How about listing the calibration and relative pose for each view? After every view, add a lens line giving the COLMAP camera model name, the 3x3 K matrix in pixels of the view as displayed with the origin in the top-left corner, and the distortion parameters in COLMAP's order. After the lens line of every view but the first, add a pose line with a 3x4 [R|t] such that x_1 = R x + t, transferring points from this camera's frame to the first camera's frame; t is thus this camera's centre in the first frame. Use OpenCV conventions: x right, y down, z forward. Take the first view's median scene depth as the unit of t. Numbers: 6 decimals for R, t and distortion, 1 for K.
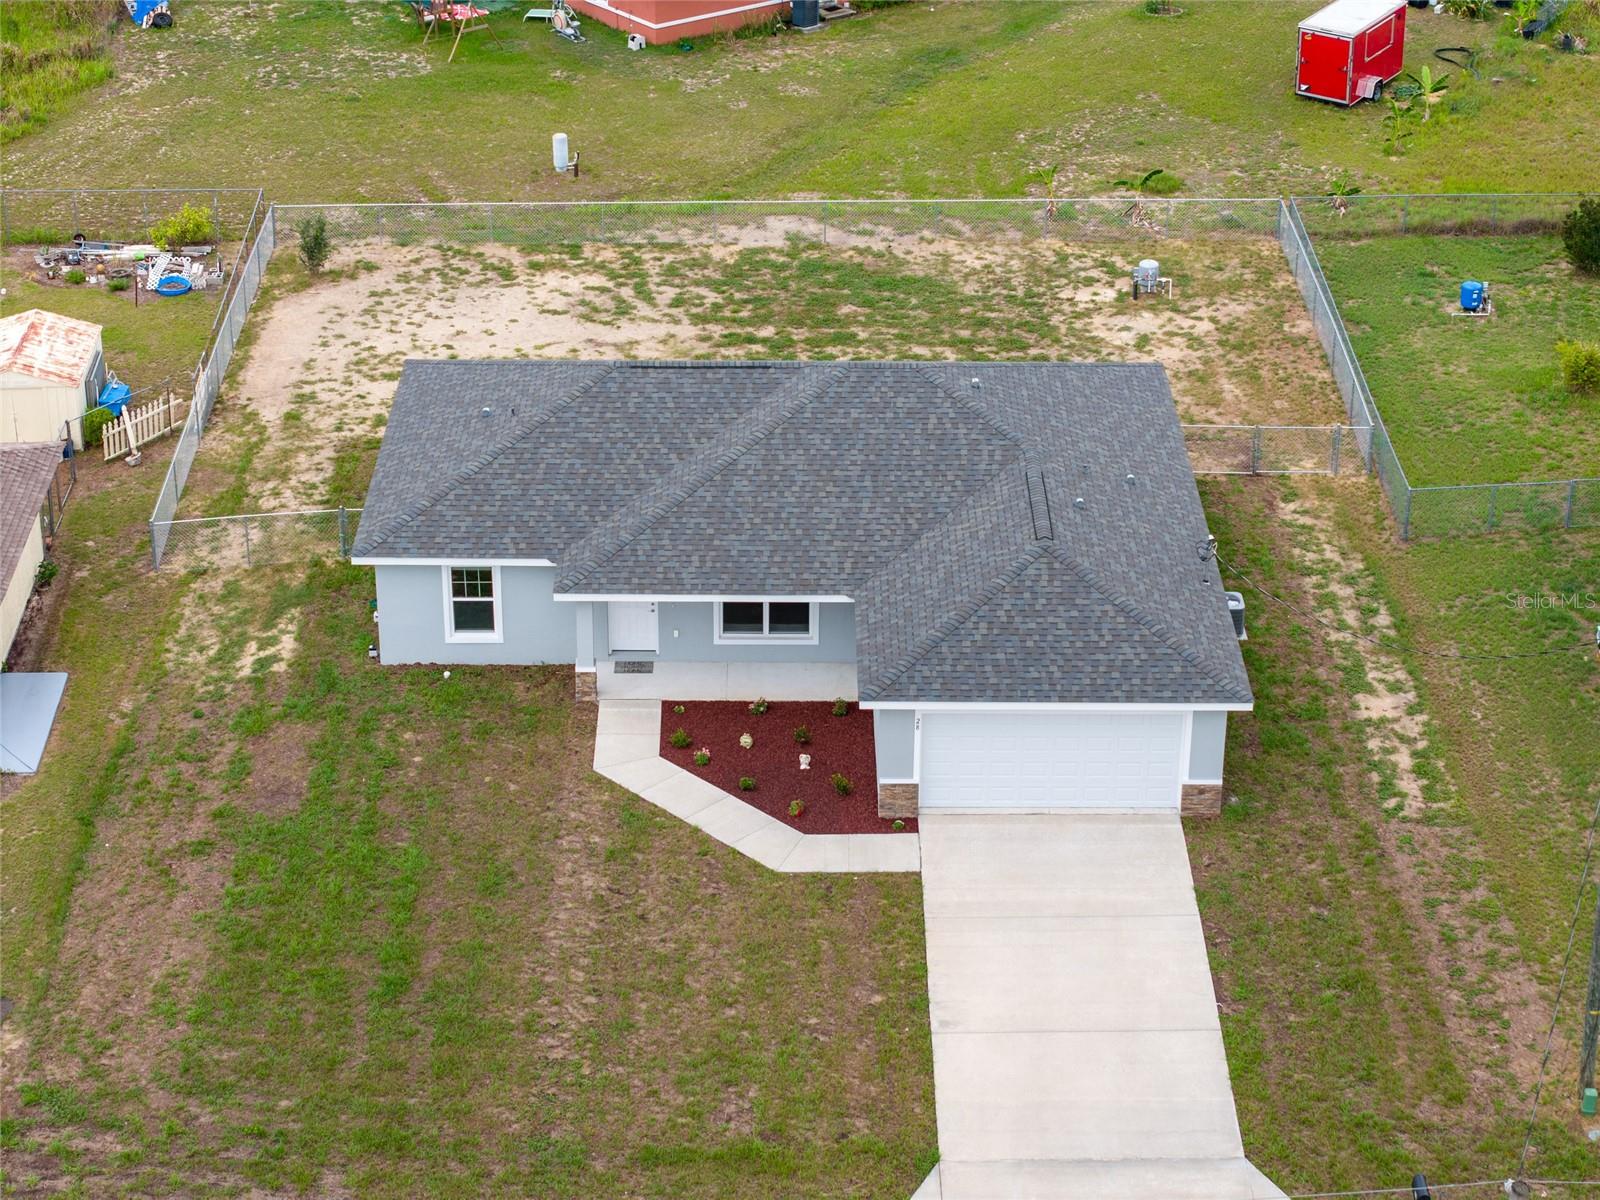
lens RADIAL K [[3211.2, 0, 800.0], [0, 3211.2, 600.0], [0, 0, 1]] dist [-0.264833, 1.452870]
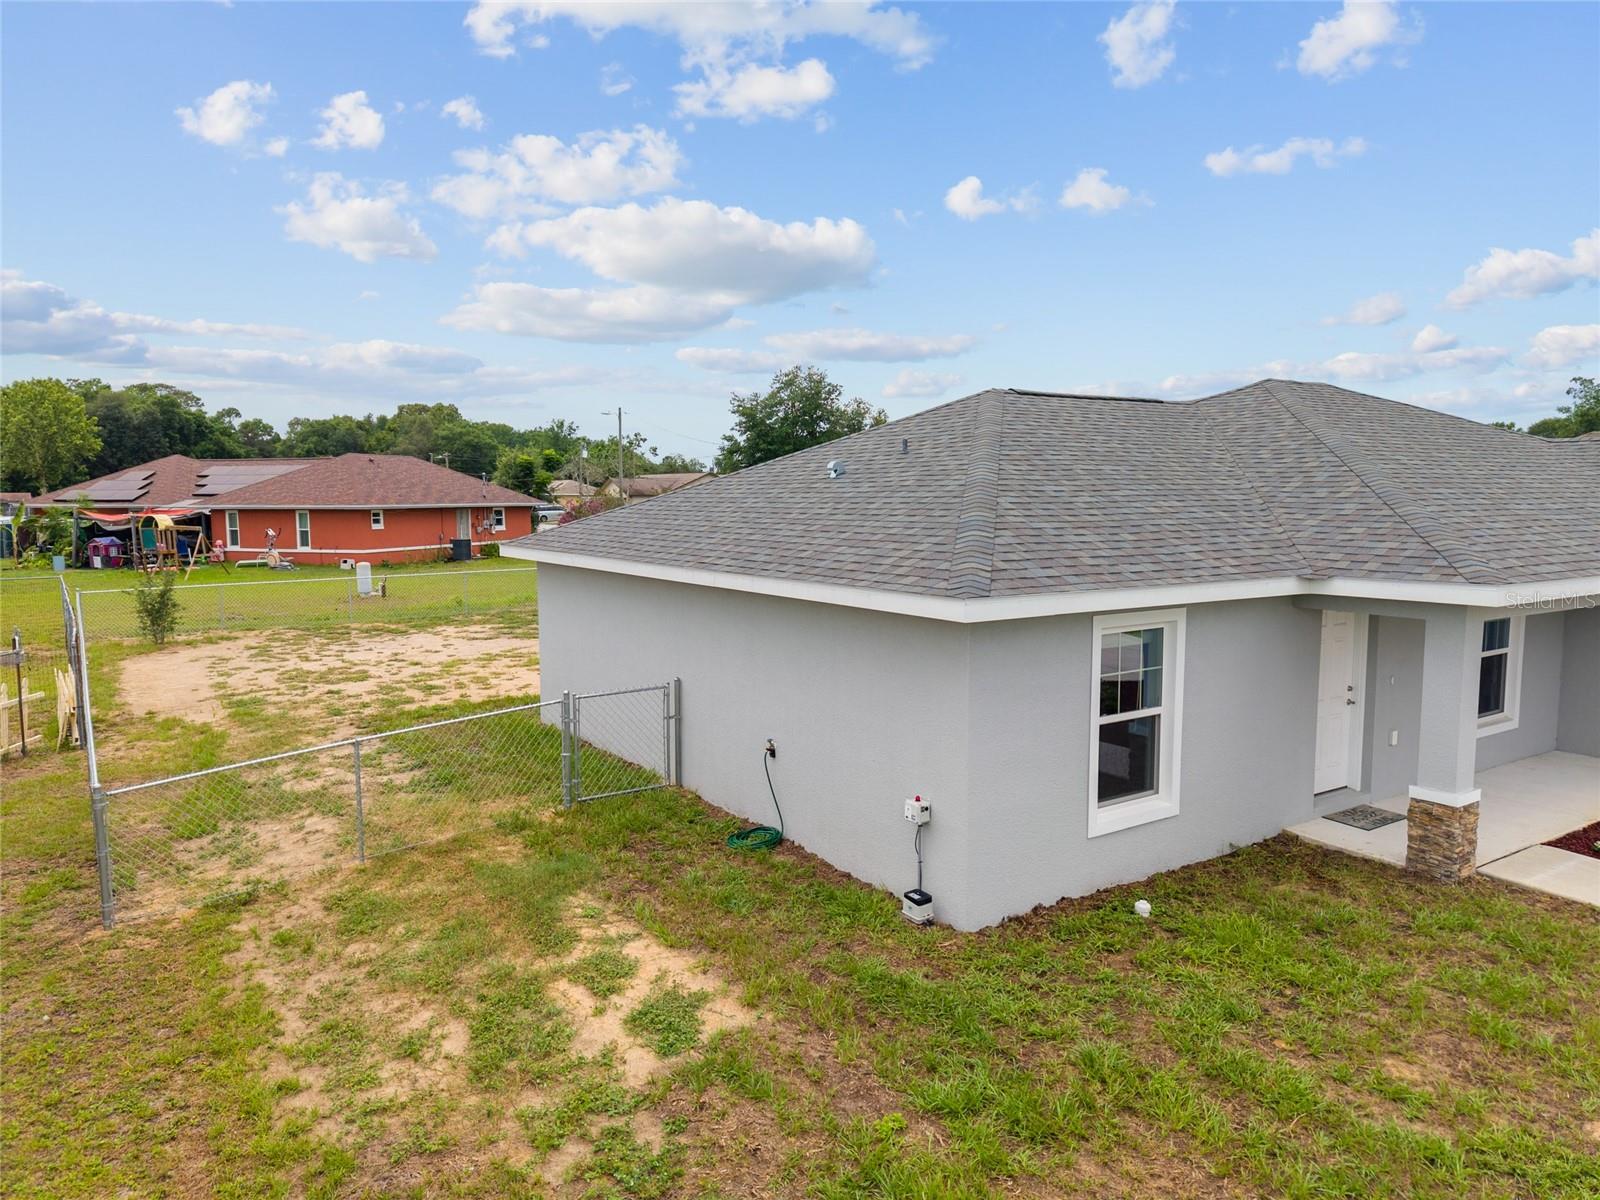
lens RADIAL K [[1080.4, 0, 800.0], [0, 1080.4, 600.0], [0, 0, 1]] dist [0.004661, 0.001290]
pose [[0.835338, -0.063041, 0.546111, -0.218437], [0.257394, 0.922638, -0.287207, 0.015675], [-0.485756, 0.380480, 0.786941, 0.908857]]
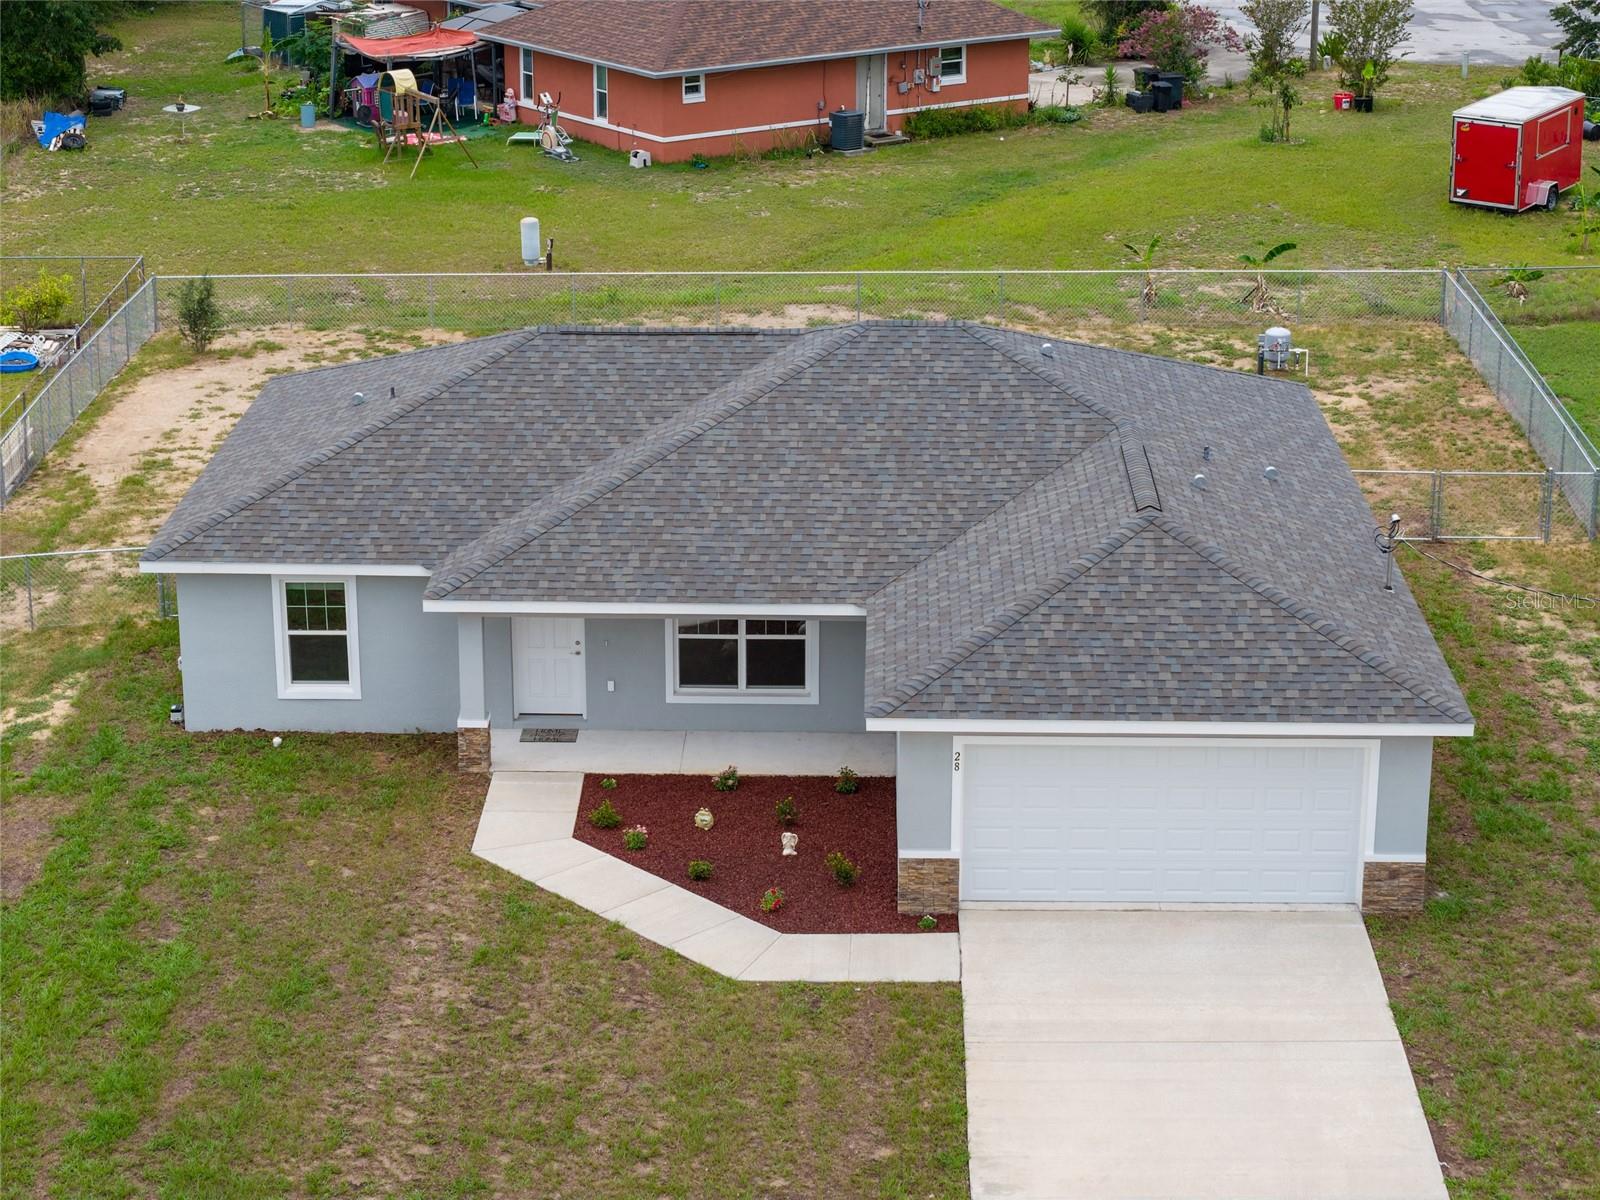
lens RADIAL K [[3211.2, 0, 800.0], [0, 3211.2, 600.0], [0, 0, 1]] dist [-0.264833, 1.452870]
pose [[0.999597, 0.003978, -0.028116, 0.021227], [-0.008182, 0.988495, -0.151033, 0.096576], [0.027192, 0.151202, 0.988129, 0.324272]]
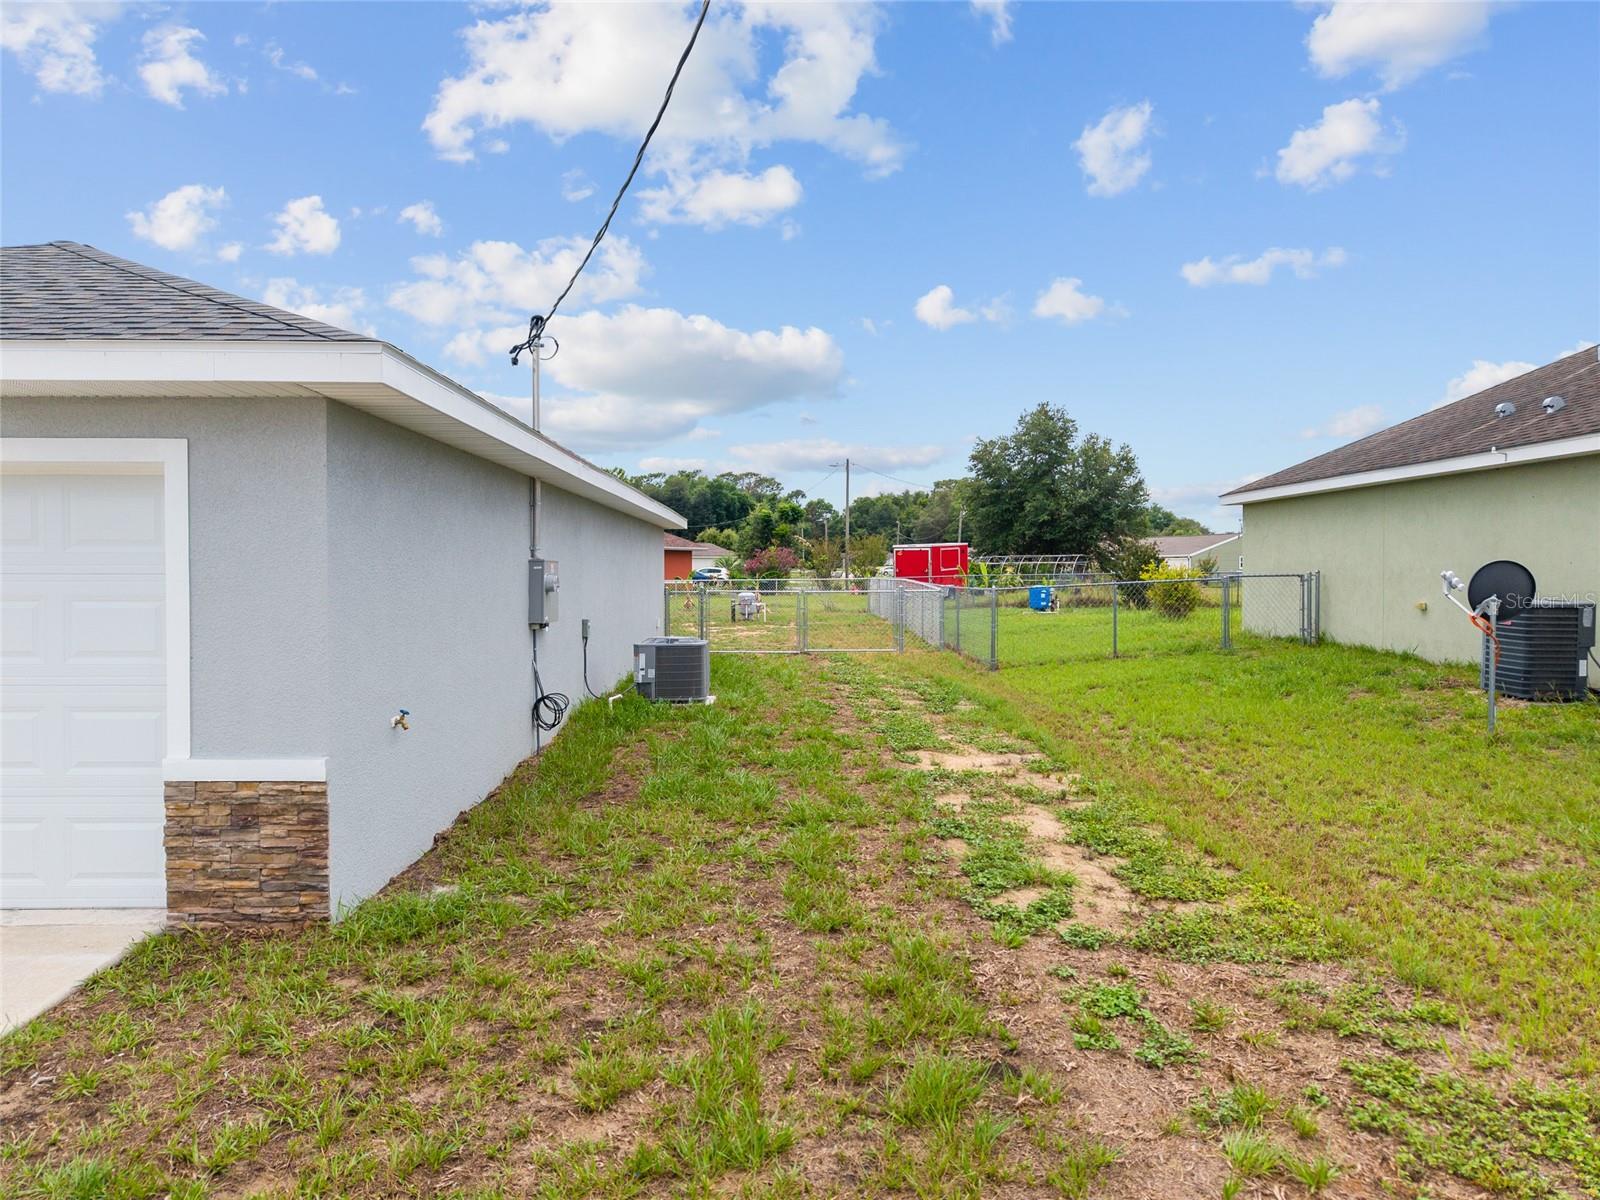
lens RADIAL K [[1080.4, 0, 800.0], [0, 1080.4, 600.0], [0, 0, 1]] dist [0.004661, 0.001290]
pose [[0.999734, 0.001922, 0.023003, 0.155233], [0.008142, 0.903117, -0.429317, 0.075607], [-0.021600, 0.429390, 0.902861, 0.854138]]
